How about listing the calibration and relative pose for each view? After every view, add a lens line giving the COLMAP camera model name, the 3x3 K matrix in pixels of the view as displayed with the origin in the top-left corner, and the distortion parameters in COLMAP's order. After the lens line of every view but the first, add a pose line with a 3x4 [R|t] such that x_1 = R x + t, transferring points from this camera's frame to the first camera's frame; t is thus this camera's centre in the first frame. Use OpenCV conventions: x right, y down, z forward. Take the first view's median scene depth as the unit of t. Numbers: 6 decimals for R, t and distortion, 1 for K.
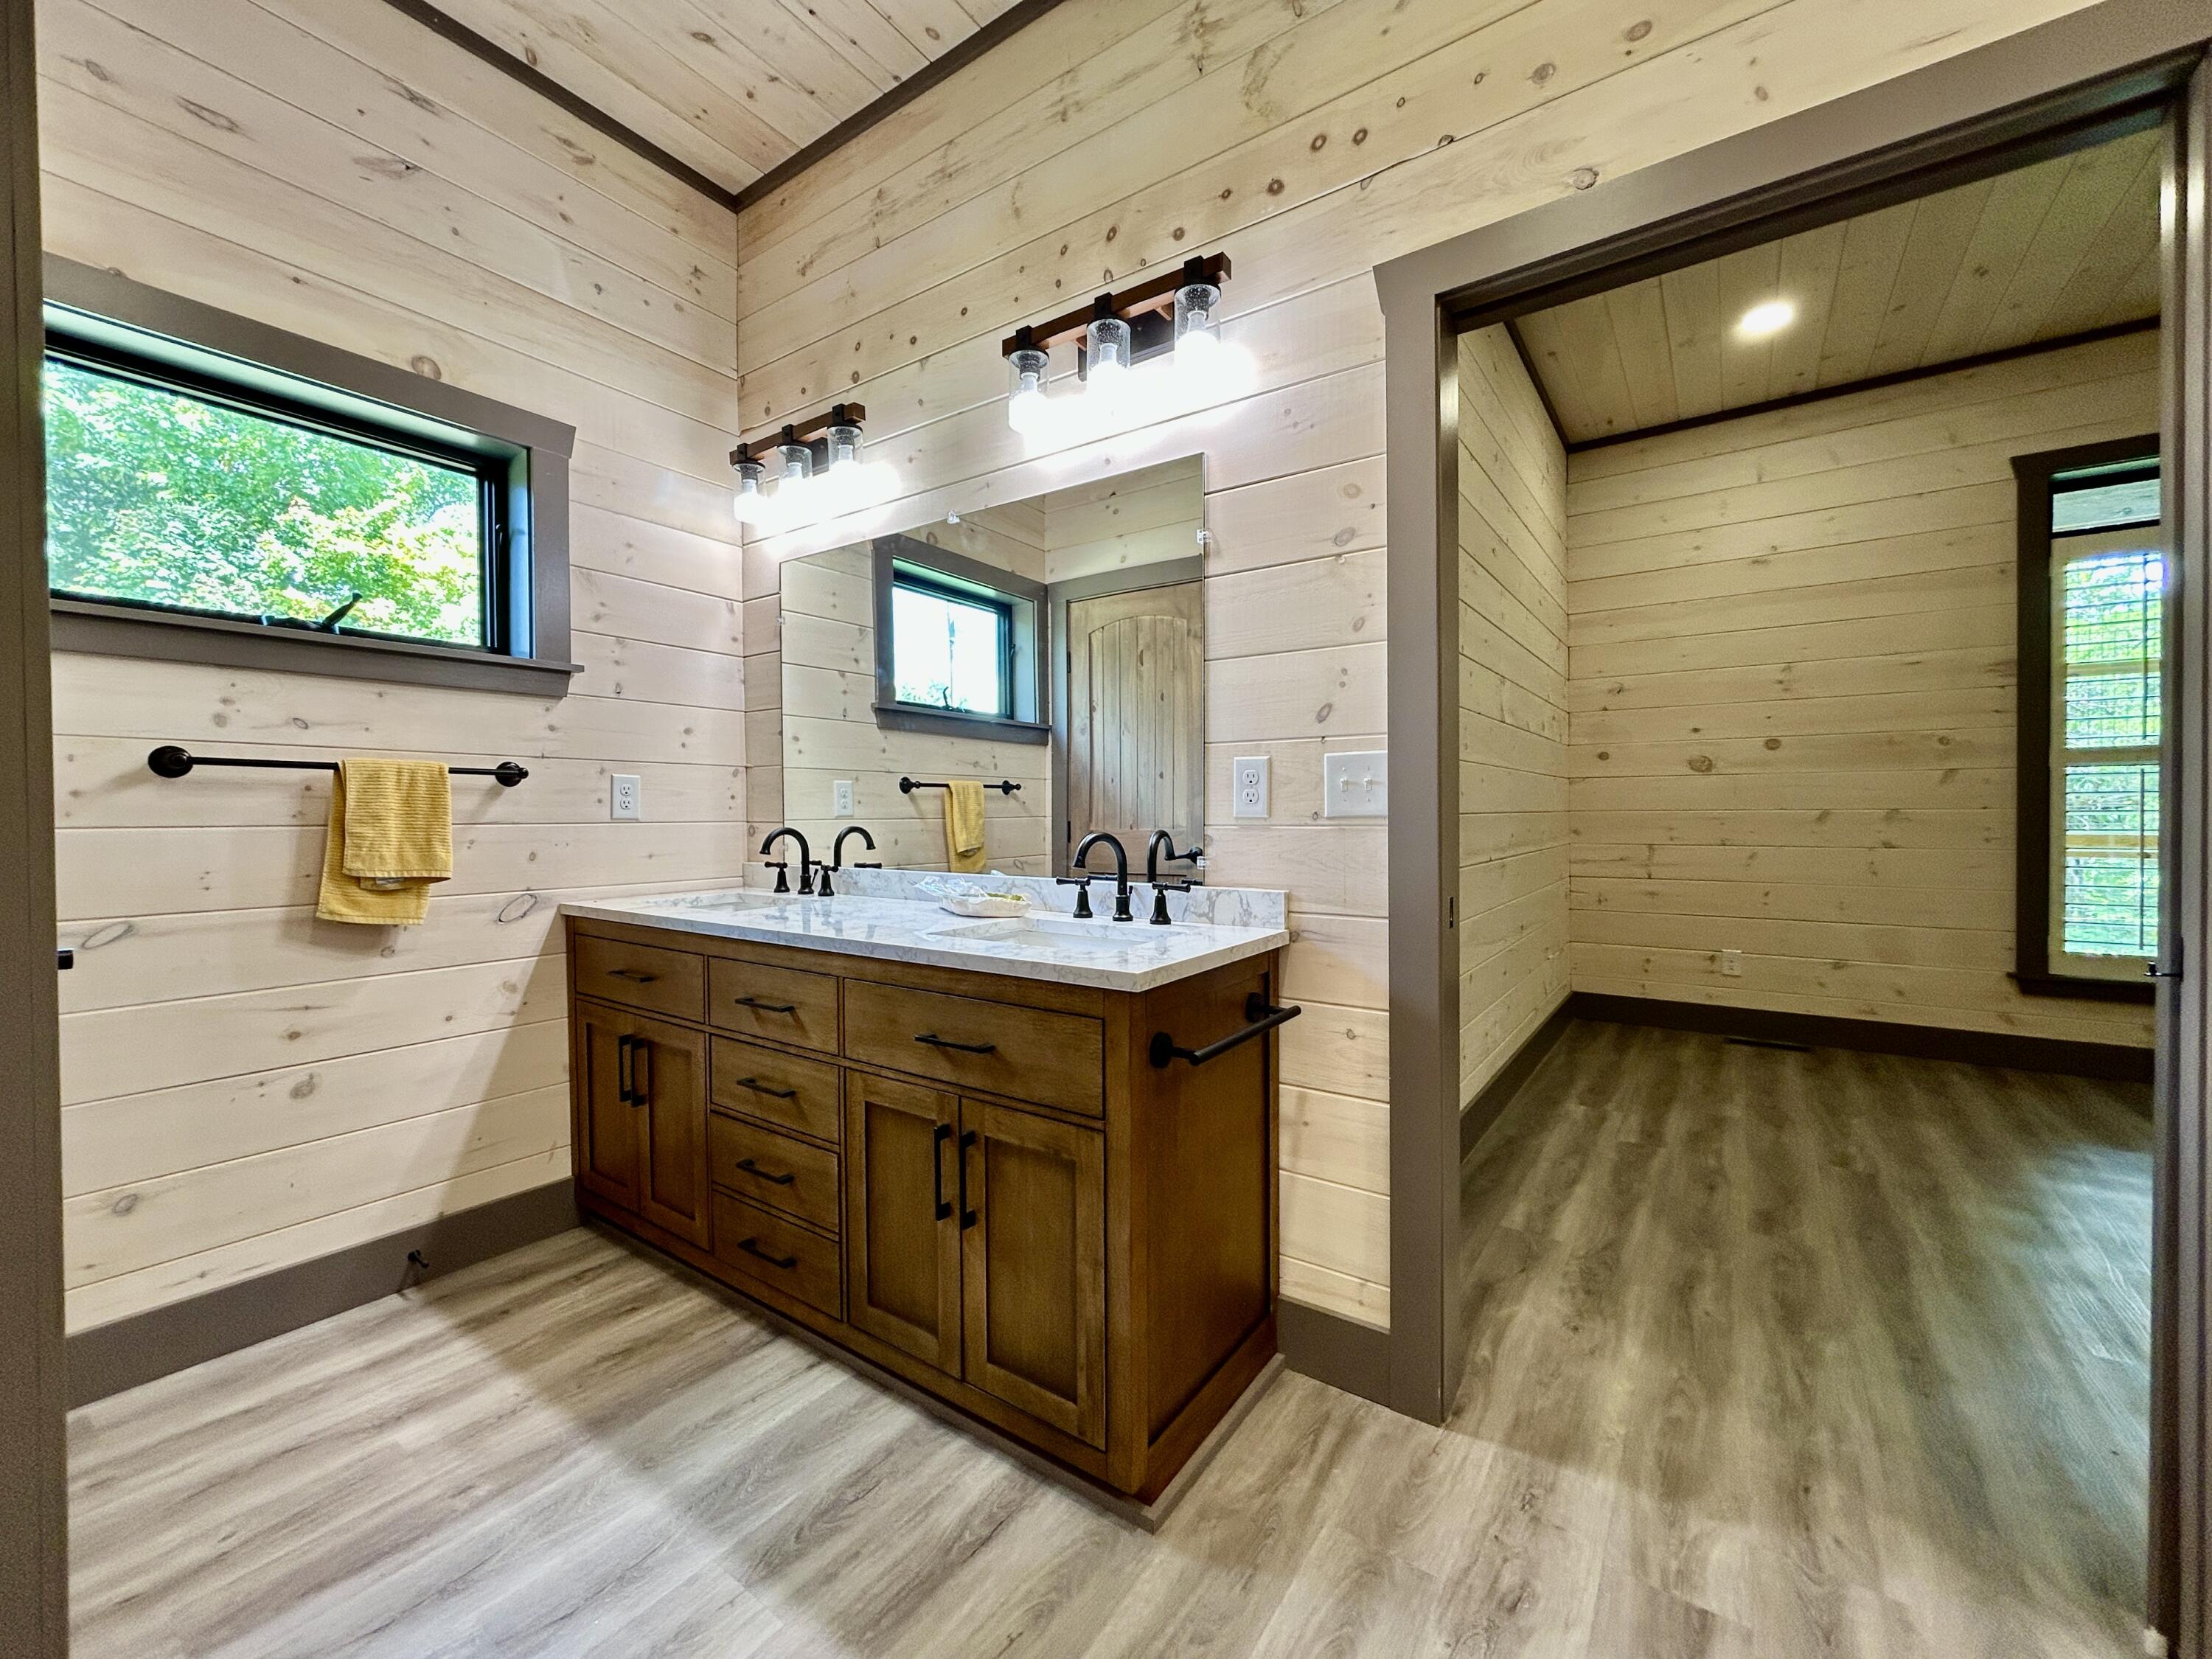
lens RADIAL K [[892.4, 0, 1100.2], [0, 892.4, 840.6], [0, 0, 1]] dist [-0.003442, 0.002698]
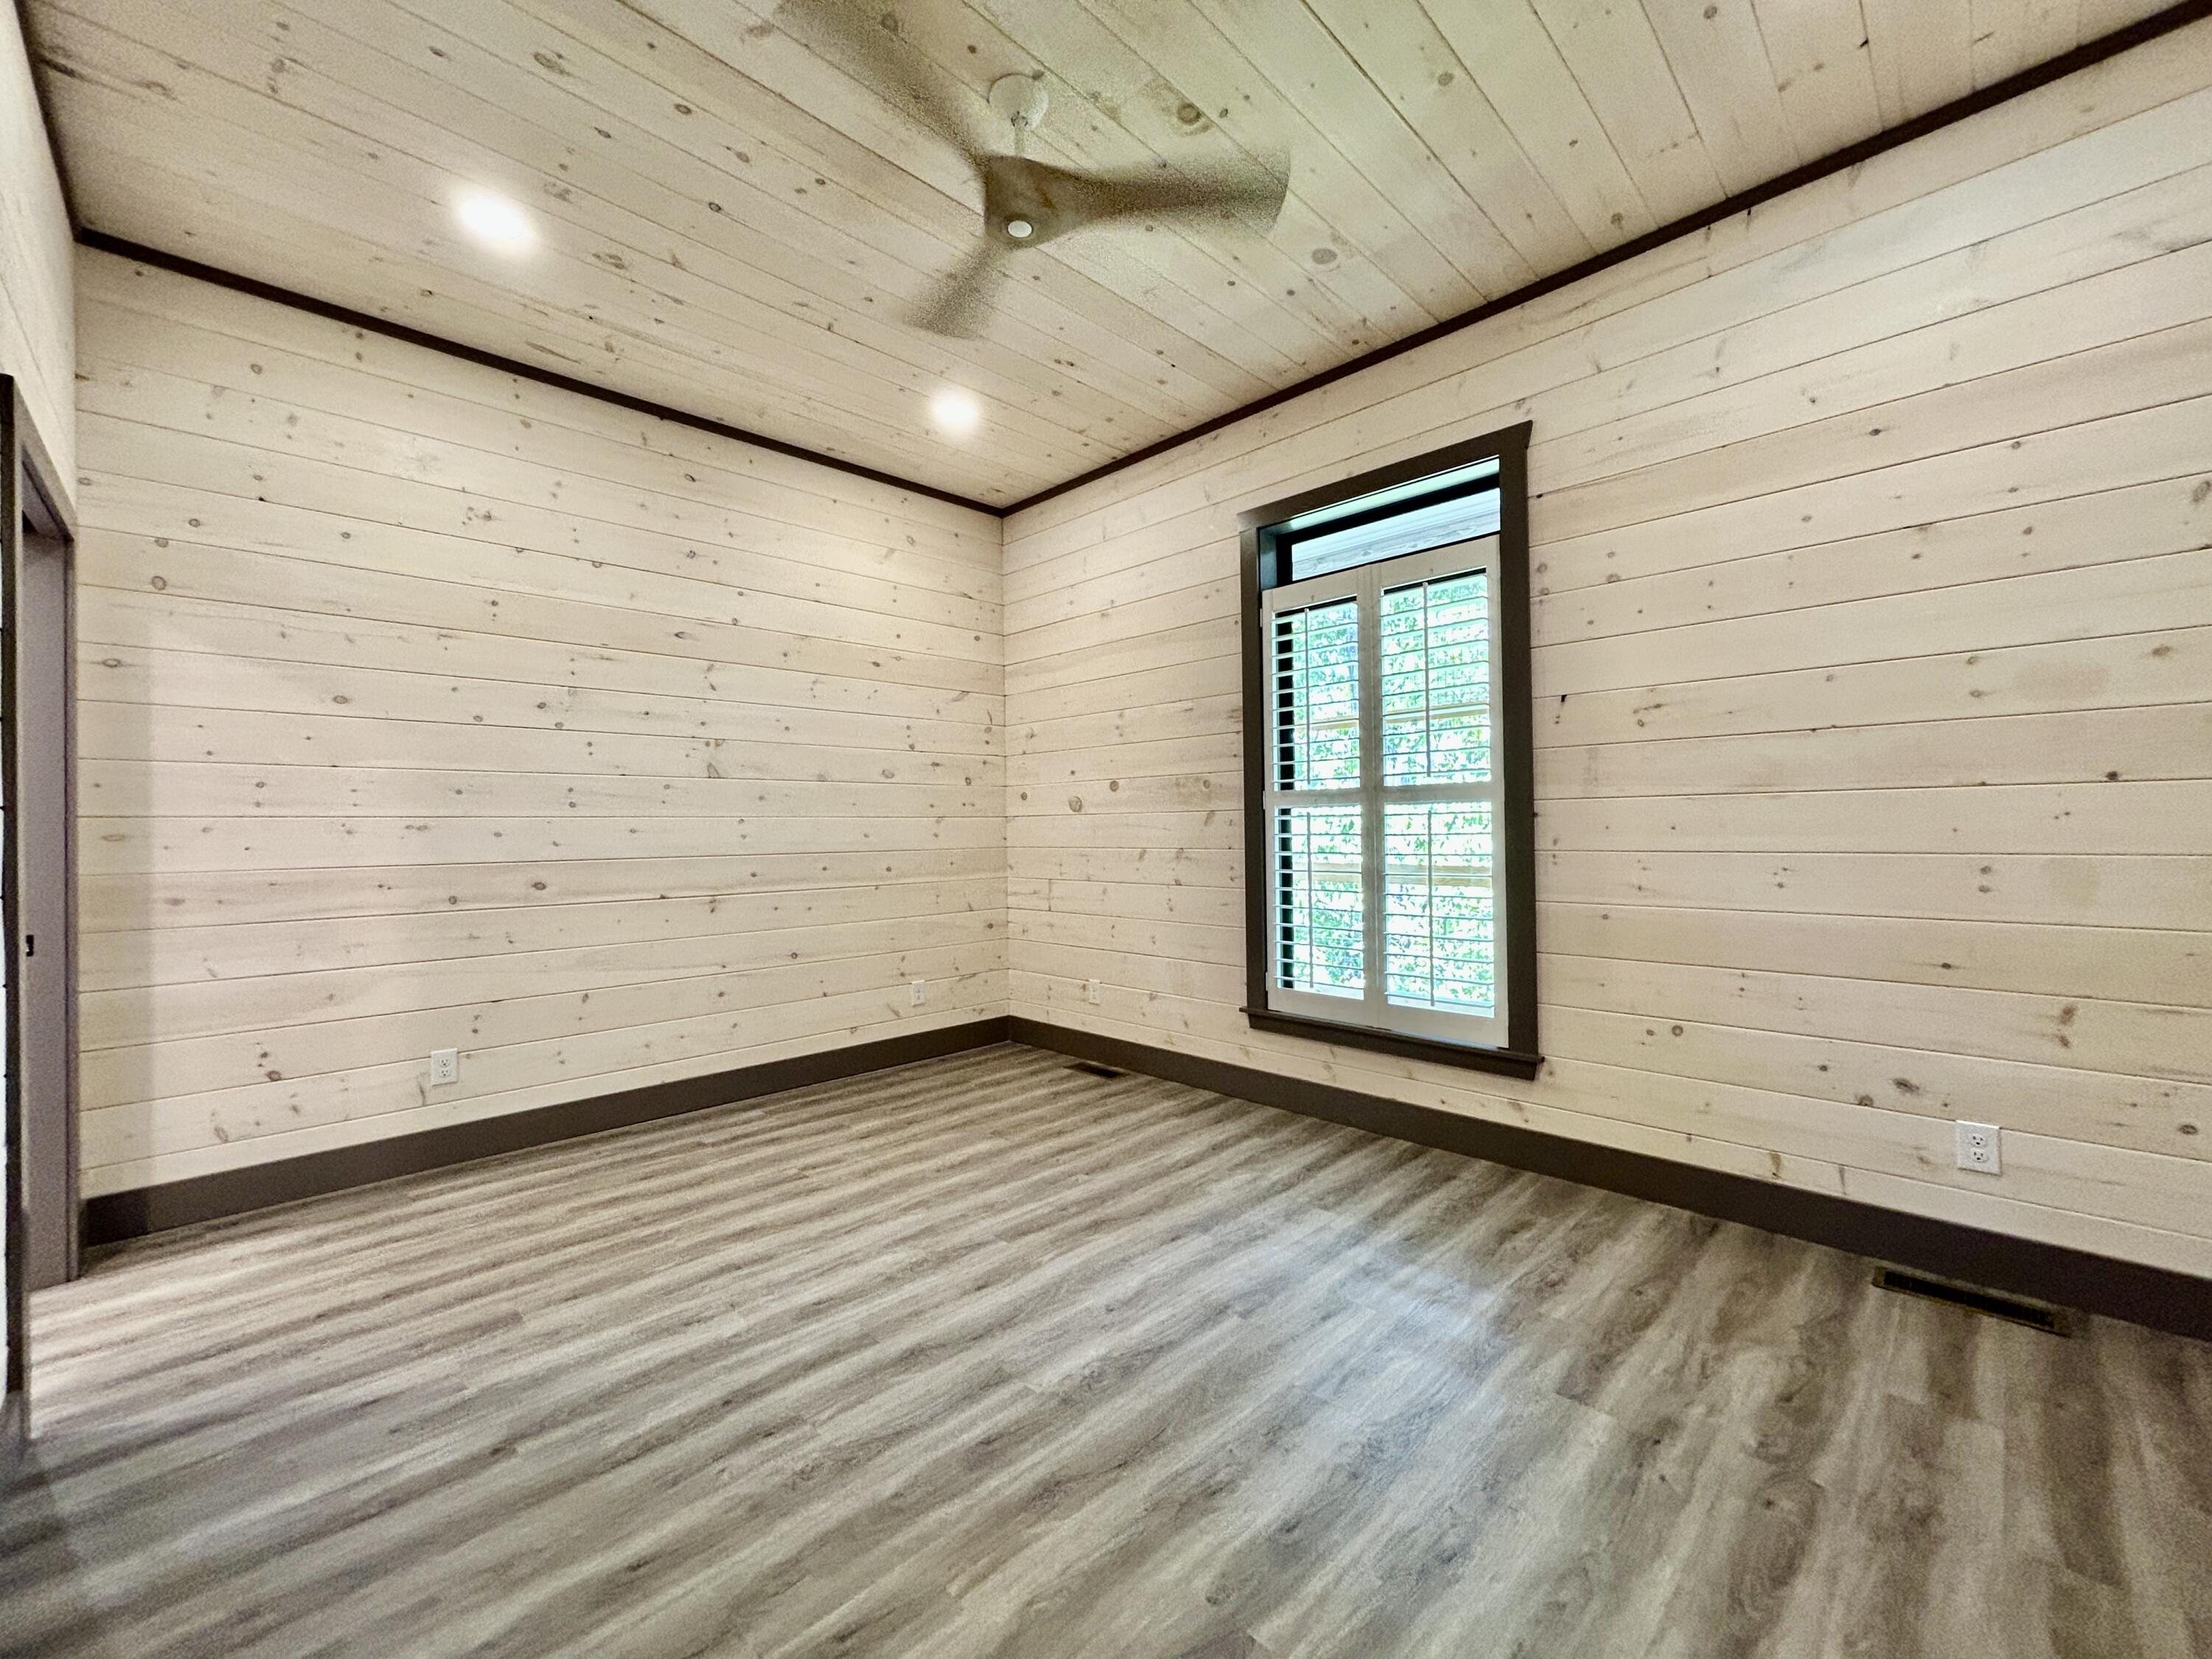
lens RADIAL K [[892.4, 0, 1071.6], [0, 892.4, 842.2], [0, 0, 1]] dist [-0.003442, 0.002698]
pose [[0.983192, -0.008080, -0.182397, 0.991138], [0.005981, 0.999909, -0.012057, -0.031770], [0.182477, 0.010764, 0.983151, -0.059062]]
